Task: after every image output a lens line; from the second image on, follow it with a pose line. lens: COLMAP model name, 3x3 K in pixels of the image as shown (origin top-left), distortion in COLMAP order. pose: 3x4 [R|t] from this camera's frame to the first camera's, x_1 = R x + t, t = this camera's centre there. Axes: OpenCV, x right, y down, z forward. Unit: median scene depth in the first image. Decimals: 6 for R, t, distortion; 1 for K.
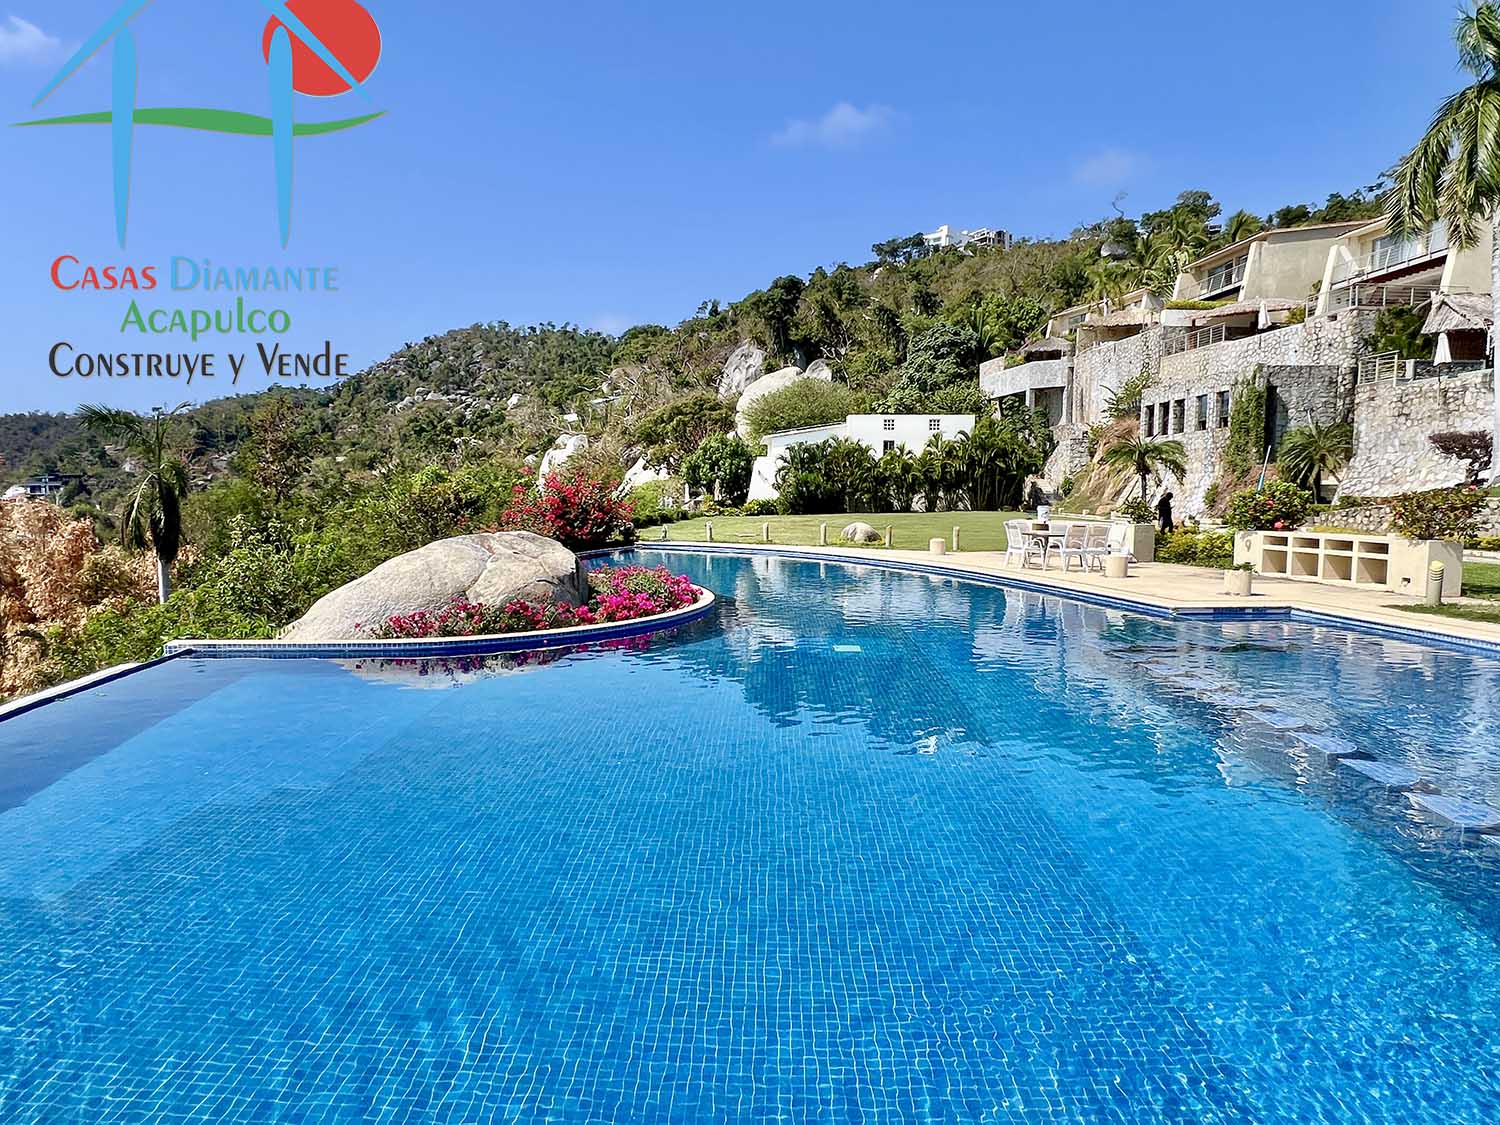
lens RADIAL K [[864.4, 0, 744.5], [0, 864.4, 568.9], [0, 0, 1]] dist [0.000994, -0.001878]
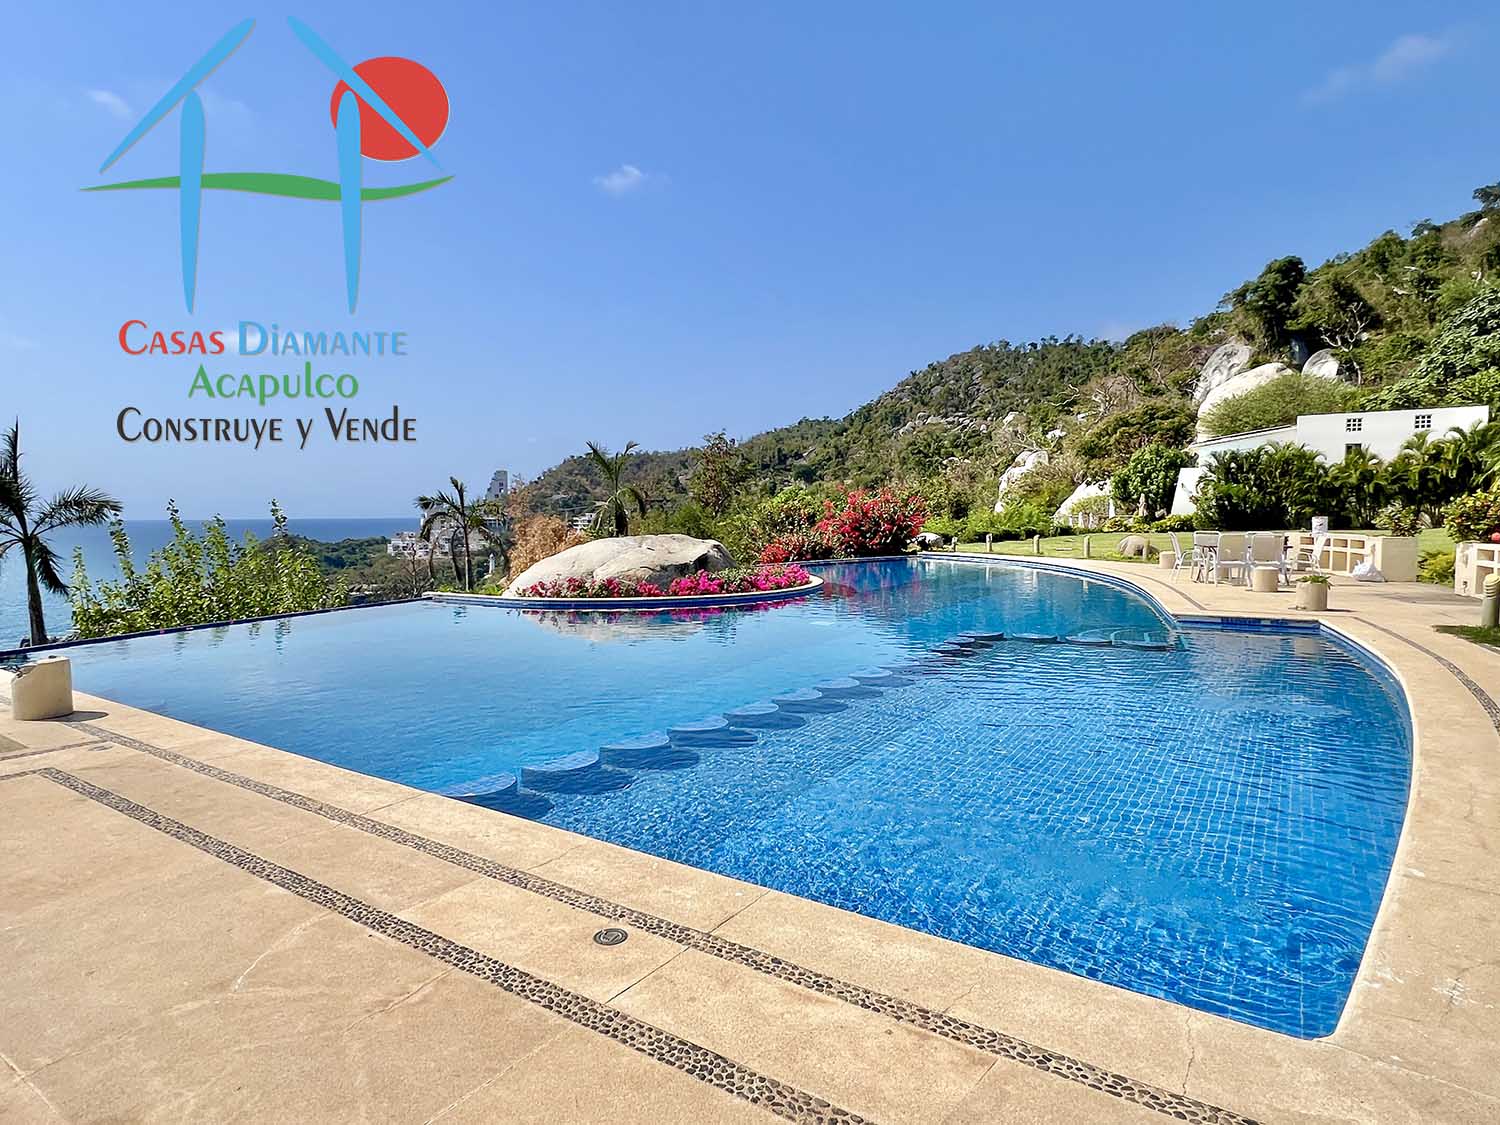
lens RADIAL K [[864.4, 0, 742.5], [0, 864.4, 565.5], [0, 0, 1]] dist [0.000994, -0.001878]
pose [[0.843169, 0.025637, -0.537038, 0.086725], [-0.039247, 0.999133, -0.013922, 0.003192], [0.536215, 0.032816, 0.843443, -0.014966]]
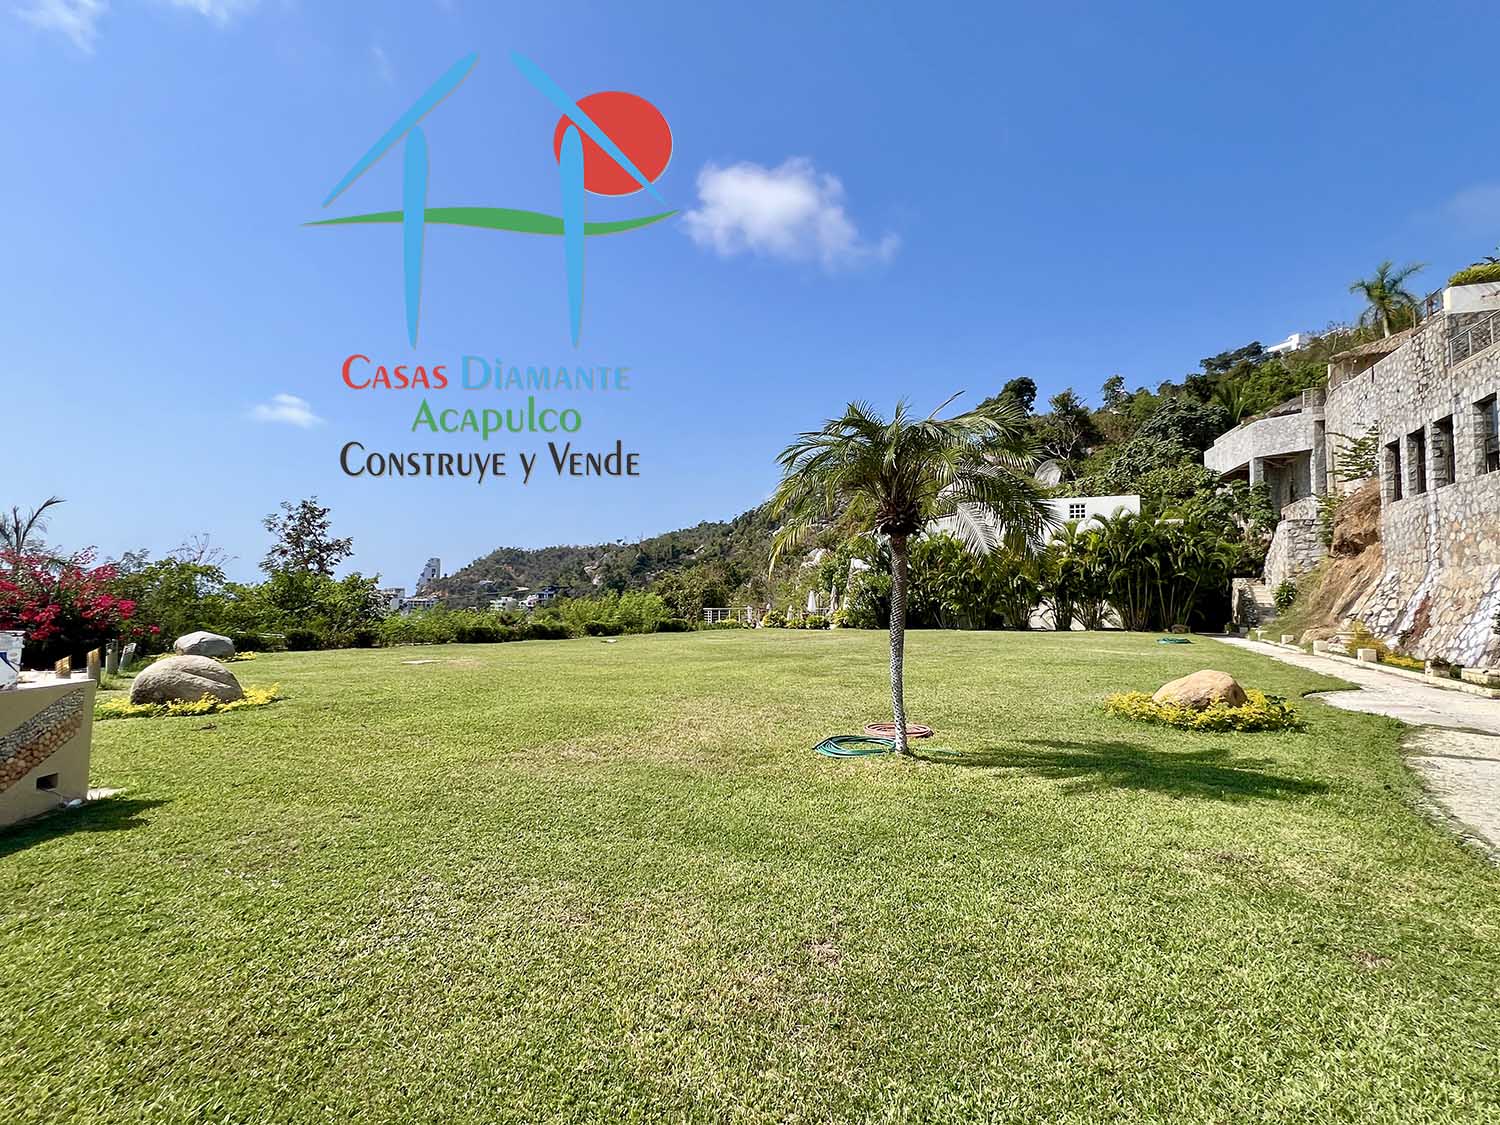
lens RADIAL K [[723.8, 0, 746.2], [0, 723.8, 562.0], [0, 0, 1]] dist [0.008860, -0.000038]
pose [[0.900767, -0.012722, -0.434116, 0.167964], [-0.049996, 0.989888, -0.132749, -0.020189], [0.431415, 0.141280, 0.891022, 0.241593]]
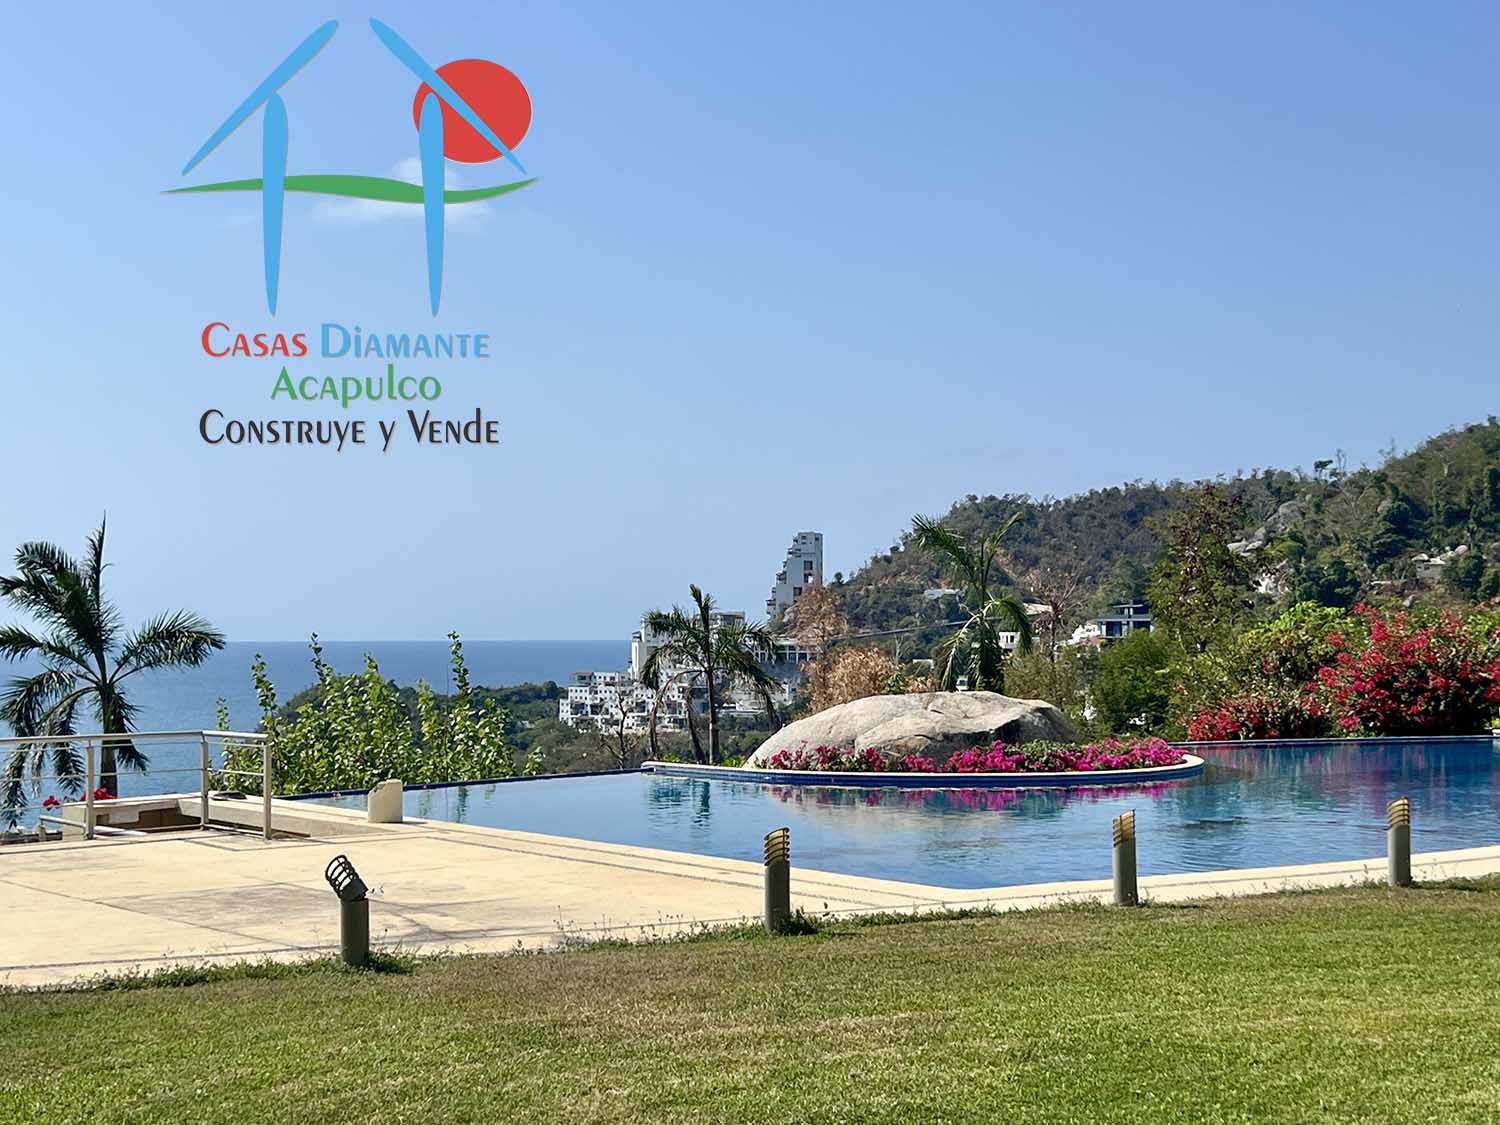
lens RADIAL K [[2108.0, 0, 750.9], [0, 2108.0, 560.1], [0, 0, 1]] dist [0.138374, 0.000000]
pose [[0.646862, -0.029462, -0.762038, 0.211155], [-0.063477, 0.993706, -0.092302, 0.006887], [0.759961, 0.108078, 0.640920, -0.111227]]
